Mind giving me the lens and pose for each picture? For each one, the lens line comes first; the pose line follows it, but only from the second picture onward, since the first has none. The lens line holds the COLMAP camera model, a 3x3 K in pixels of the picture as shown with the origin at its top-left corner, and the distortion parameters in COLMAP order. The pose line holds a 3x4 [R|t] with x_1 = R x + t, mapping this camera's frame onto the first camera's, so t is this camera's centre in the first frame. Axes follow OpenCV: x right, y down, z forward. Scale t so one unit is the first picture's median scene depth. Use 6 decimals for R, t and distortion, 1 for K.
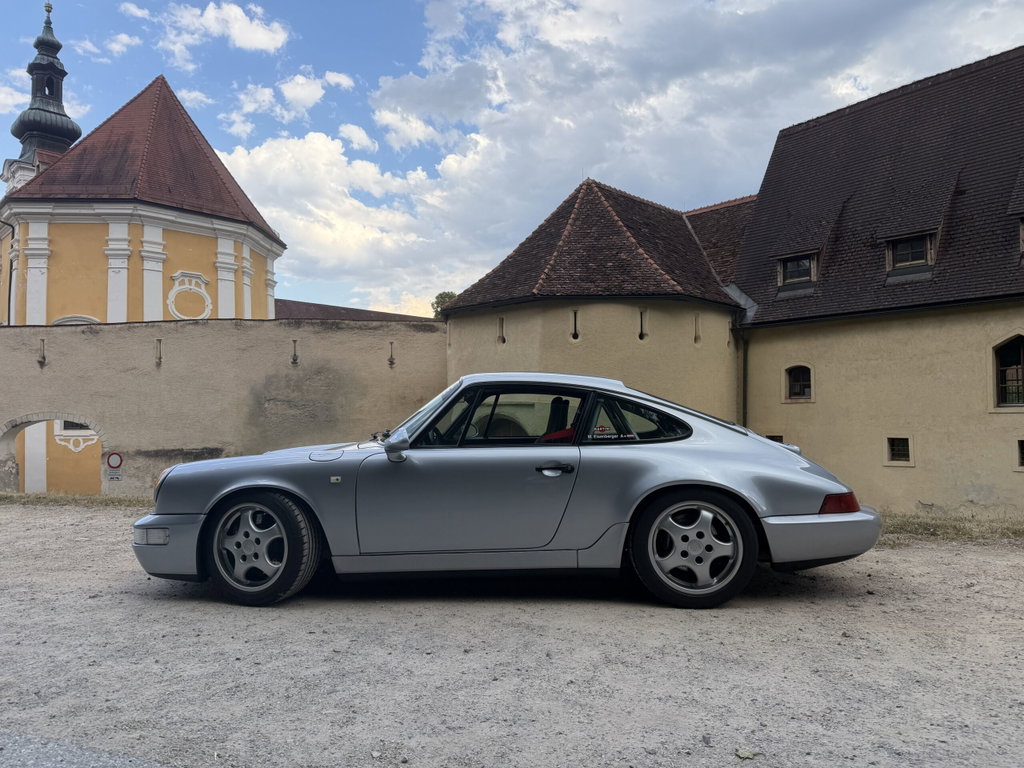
lens RADIAL K [[731.8, 0, 502.4], [0, 731.8, 394.3], [0, 0, 1]] dist [0.033137, -0.044694]
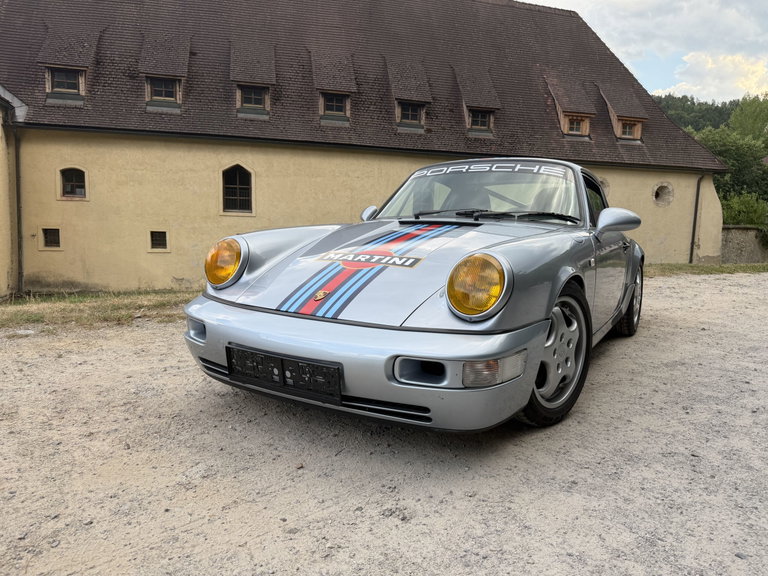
lens RADIAL K [[548.8, 0, 386.0], [0, 548.8, 290.0], [0, 0, 1]] dist [0.033137, -0.044694]
pose [[0.447972, -0.086589, 0.889845, -0.175119], [-0.056835, 0.990528, 0.124999, 0.015366], [-0.892239, -0.106571, 0.438807, 0.171462]]
